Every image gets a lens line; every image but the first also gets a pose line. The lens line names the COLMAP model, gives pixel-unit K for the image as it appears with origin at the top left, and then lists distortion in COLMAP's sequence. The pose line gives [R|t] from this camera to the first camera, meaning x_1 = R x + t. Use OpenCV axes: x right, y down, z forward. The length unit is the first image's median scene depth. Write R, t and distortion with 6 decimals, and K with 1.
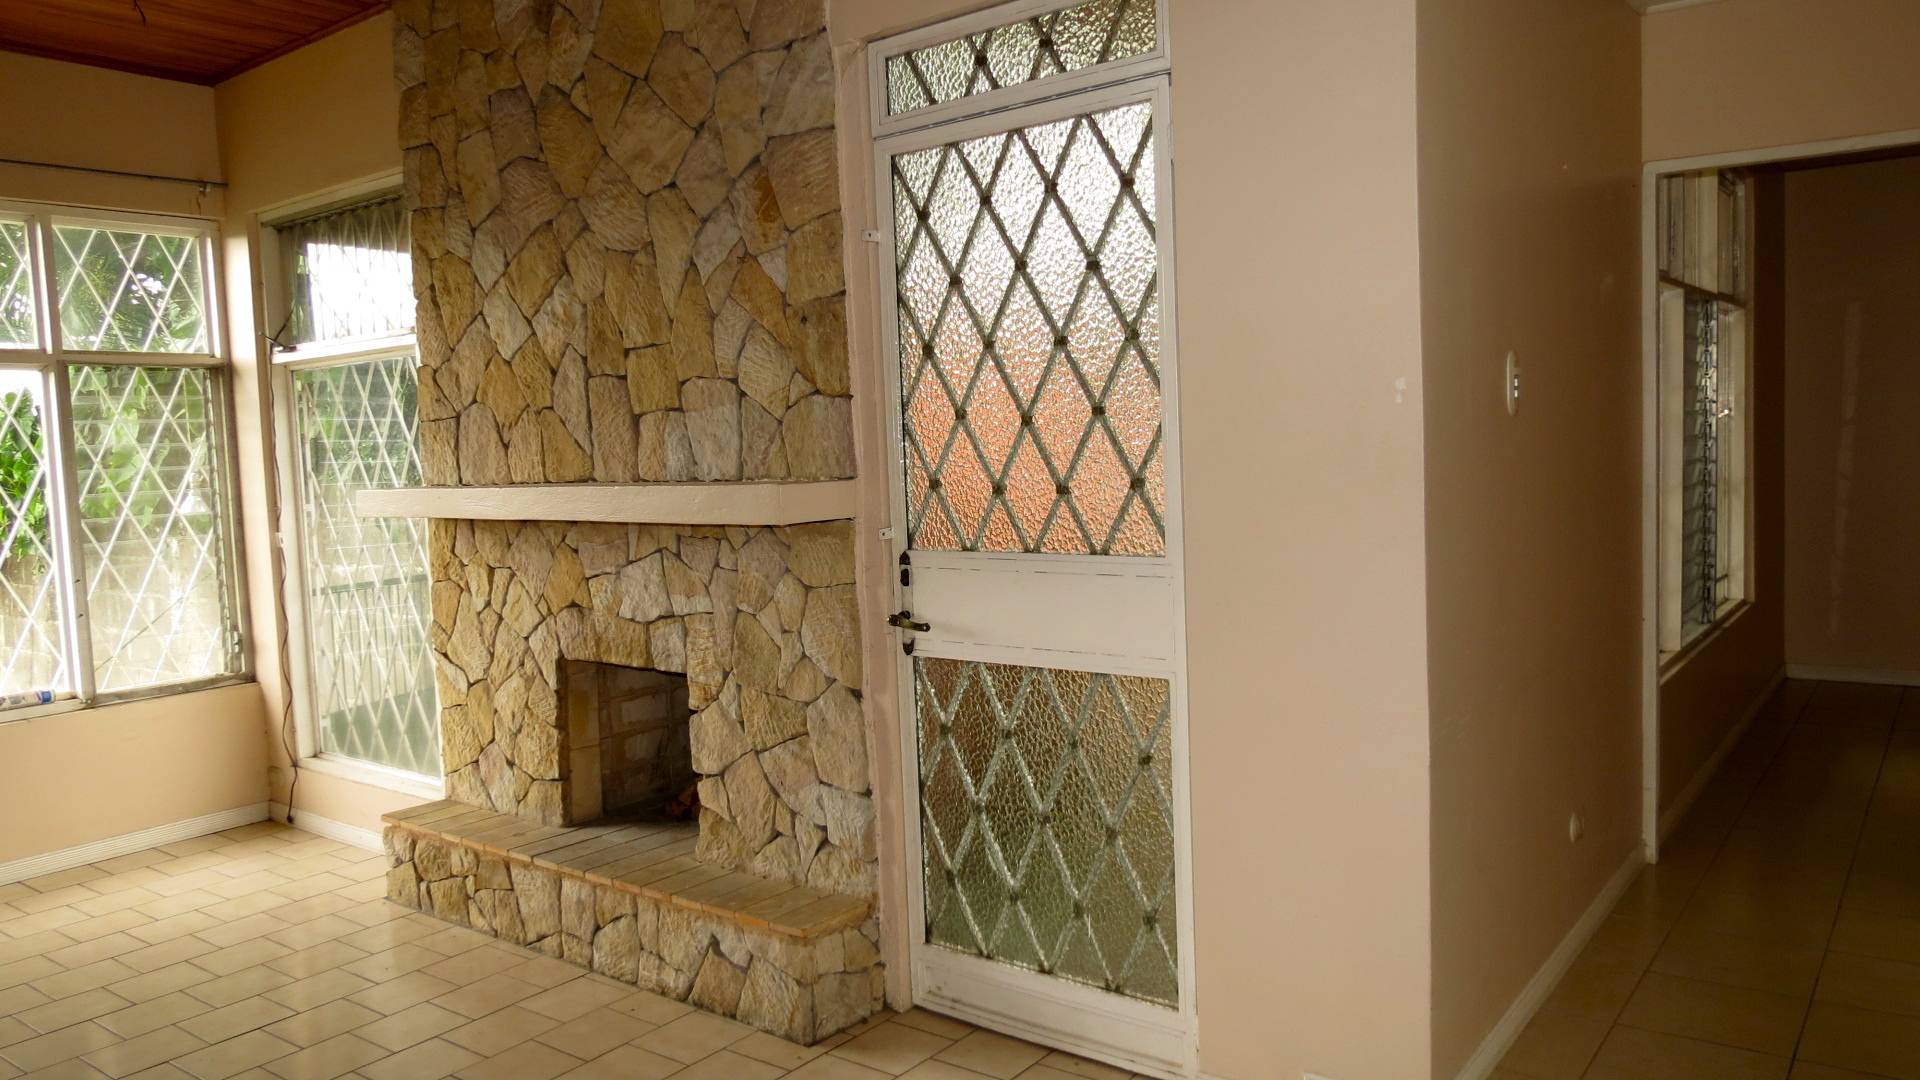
lens RADIAL K [[1368.7, 0, 960.0], [0, 1368.7, 540.0], [0, 0, 1]] dist [-0.029007, 0.016678]
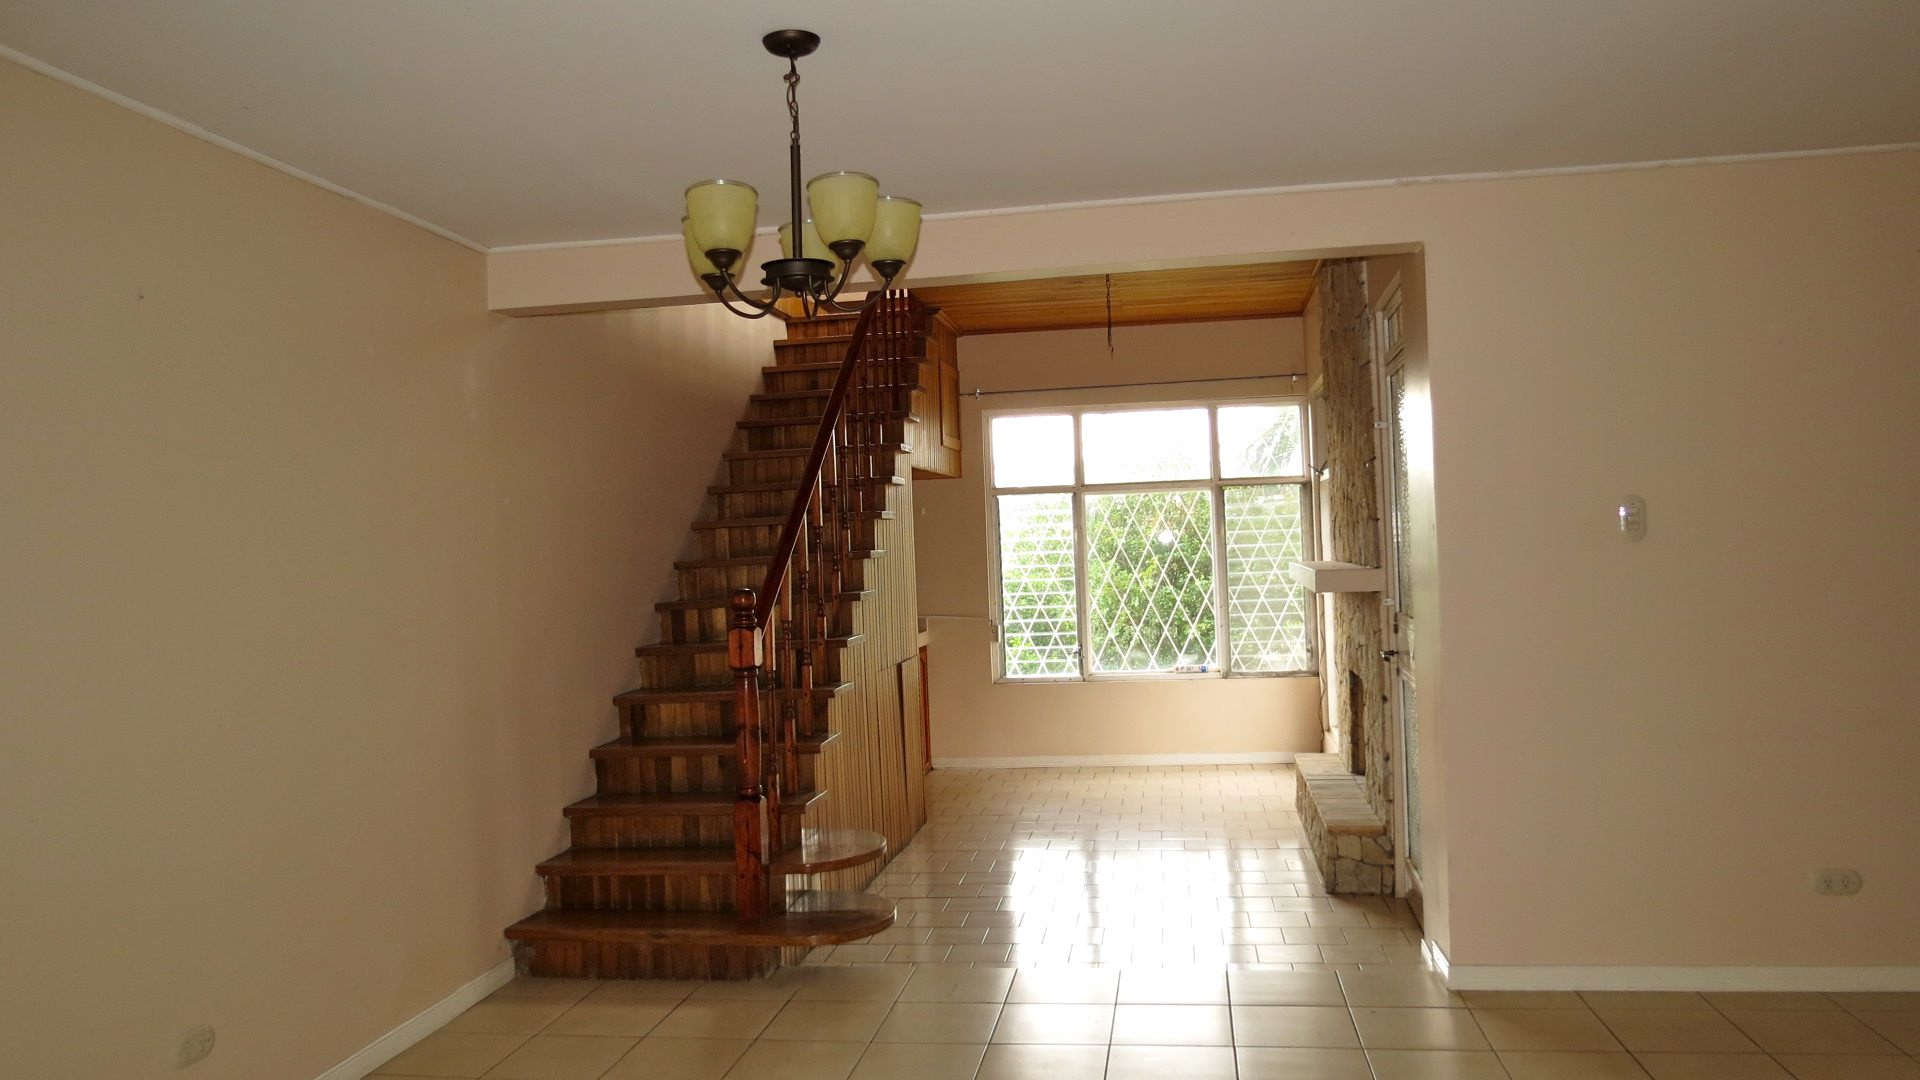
lens RADIAL K [[1368.7, 0, 960.0], [0, 1368.7, 540.0], [0, 0, 1]] dist [-0.029007, 0.016678]
pose [[0.469803, 0.015665, -0.882632, 1.066383], [-0.046780, 0.998879, -0.007172, -0.038831], [0.881531, 0.044659, 0.470009, -0.218241]]
